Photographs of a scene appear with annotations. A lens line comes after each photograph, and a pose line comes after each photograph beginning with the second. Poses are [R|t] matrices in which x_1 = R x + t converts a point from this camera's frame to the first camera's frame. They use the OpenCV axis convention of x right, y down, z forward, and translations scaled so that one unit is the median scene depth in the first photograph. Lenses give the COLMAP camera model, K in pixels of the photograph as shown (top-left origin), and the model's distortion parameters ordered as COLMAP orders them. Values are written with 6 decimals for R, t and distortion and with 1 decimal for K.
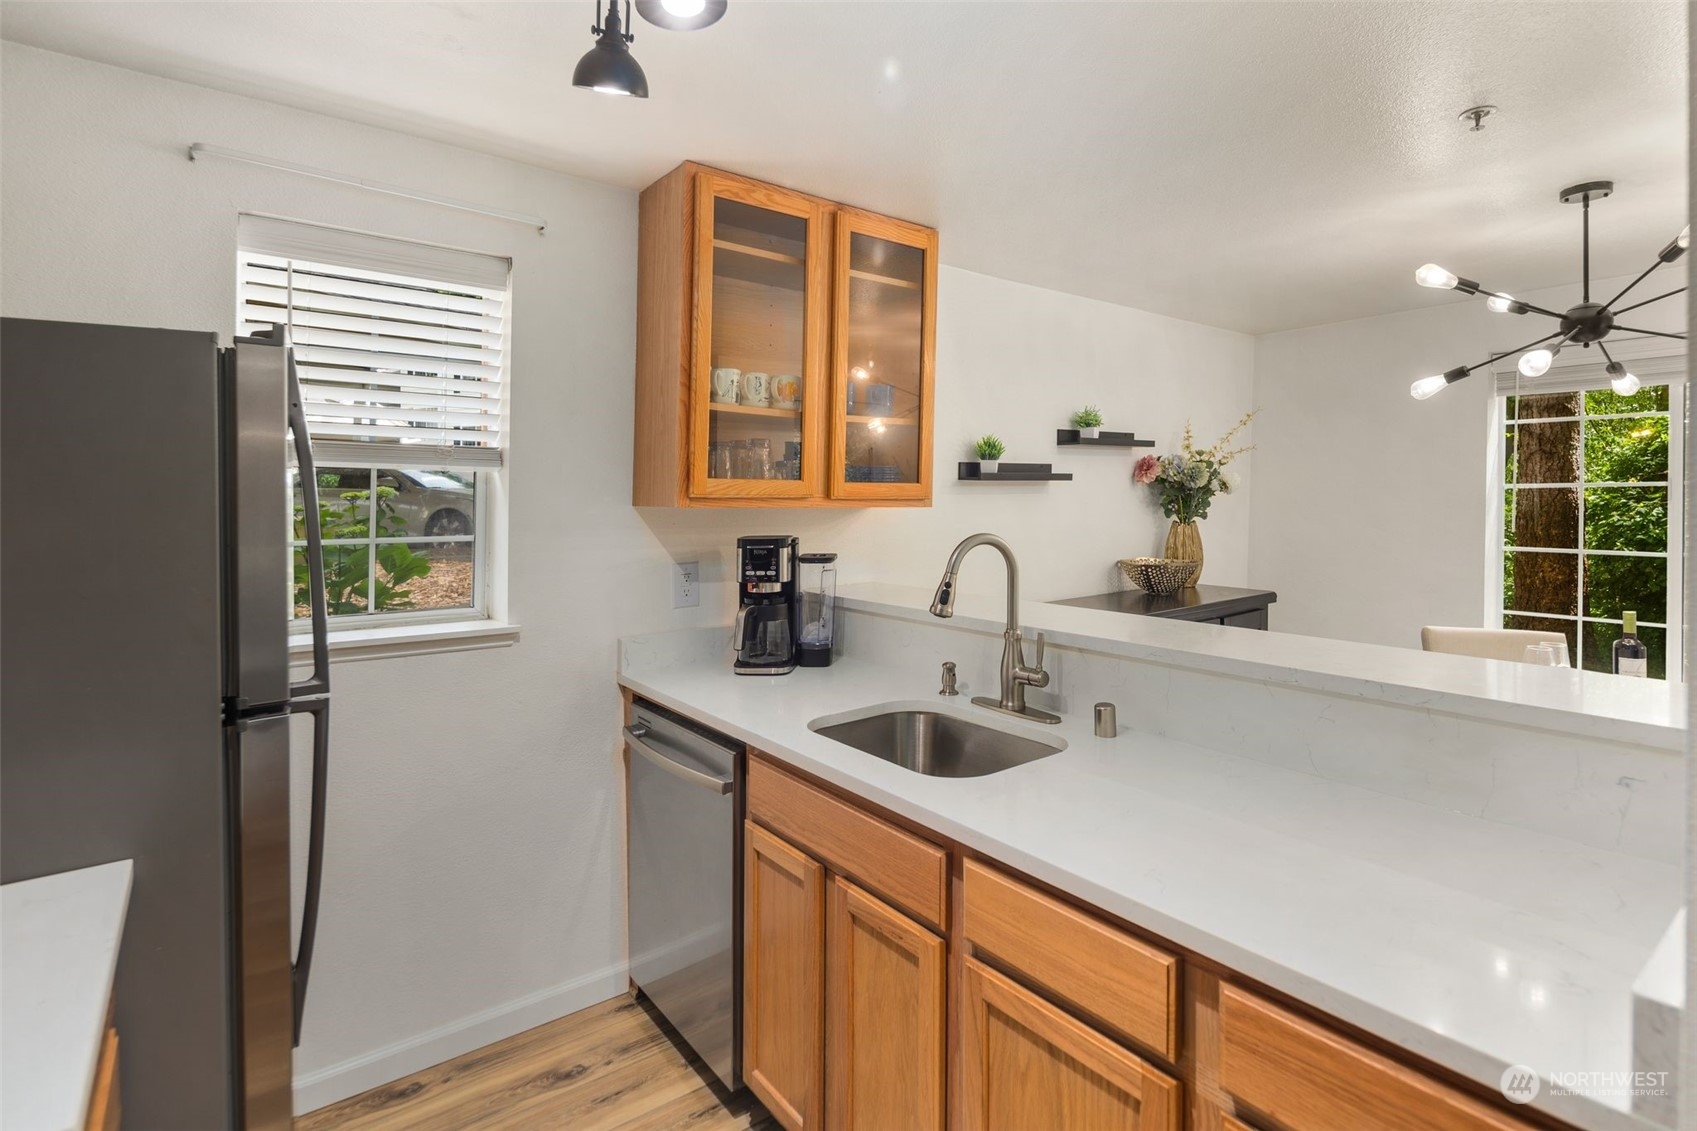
lens RADIAL K [[818.3, 0, 851.2], [0, 818.3, 483.6], [0, 0, 1]] dist [0.002666, -0.000087]
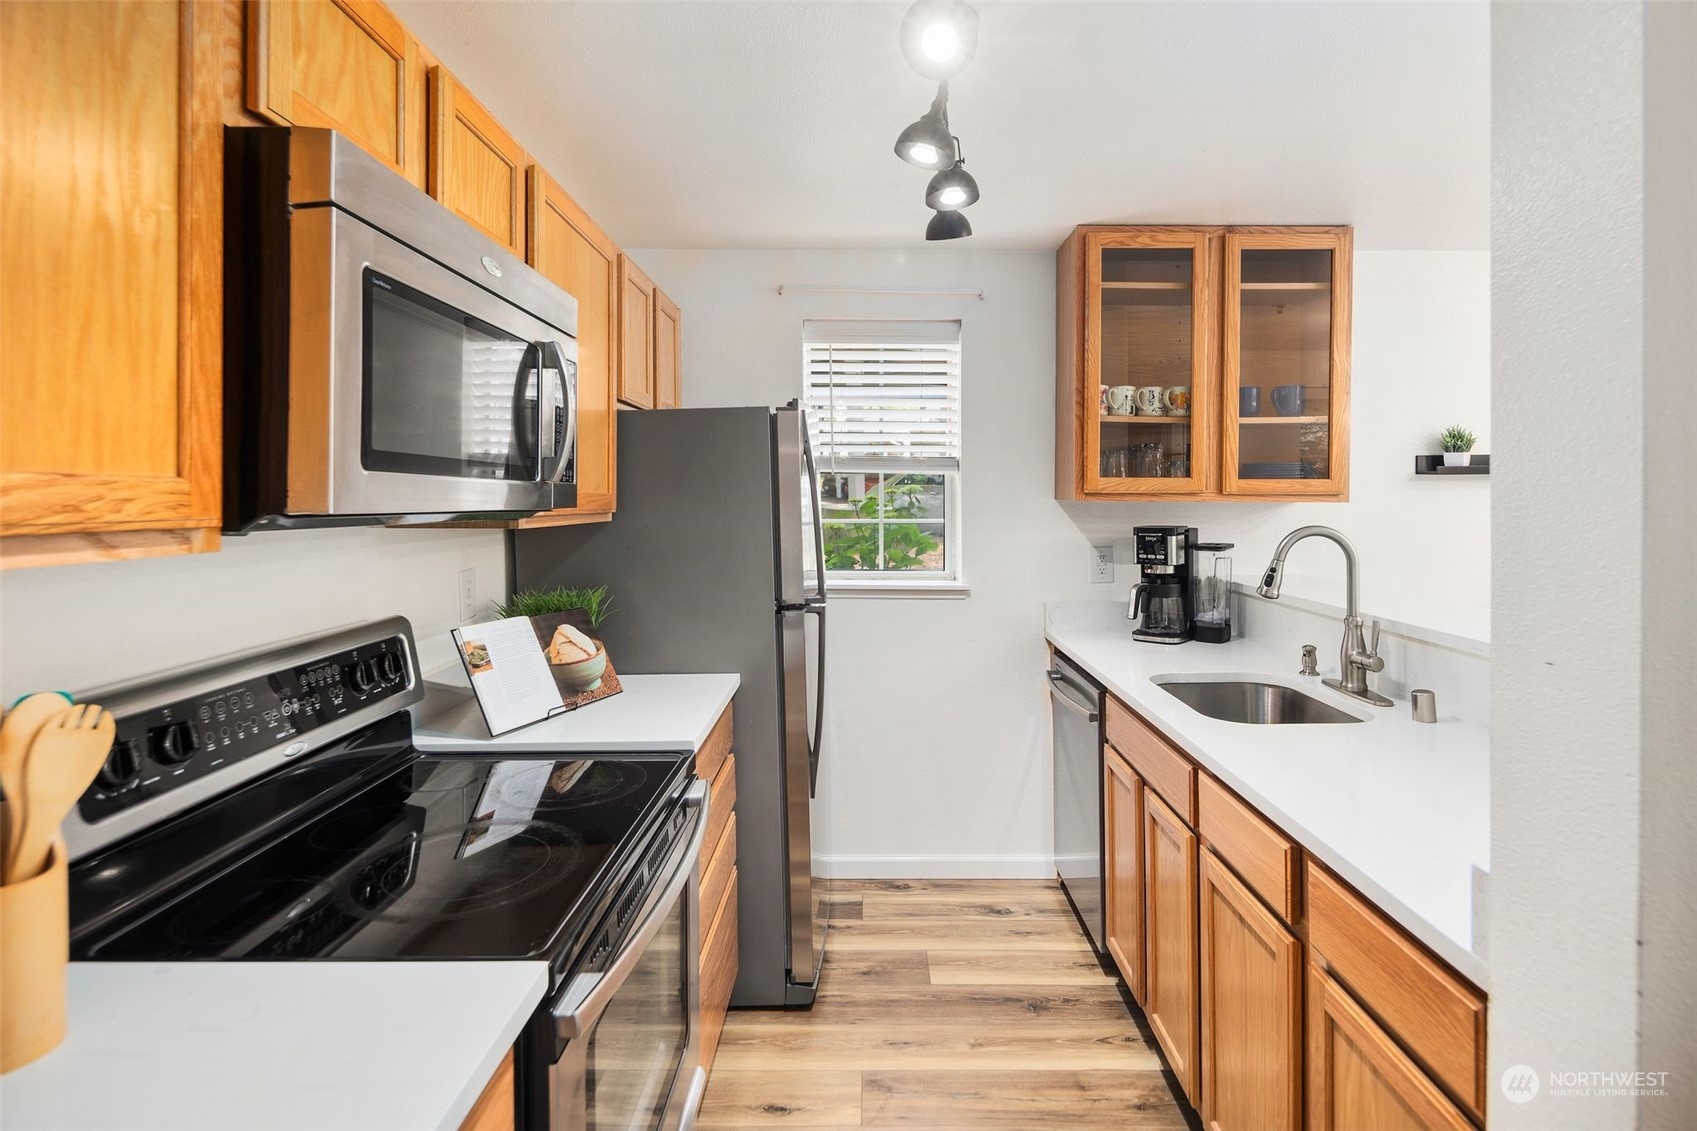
lens RADIAL K [[838.0, 0, 881.5], [0, 838.0, 504.6], [0, 0, 1]] dist [0.003338, -0.000139]
pose [[0.798853, 0.008916, -0.601460, 0.321531], [0.009936, 0.999558, 0.028013, -0.004162], [0.601444, -0.028355, 0.798412, -0.213424]]
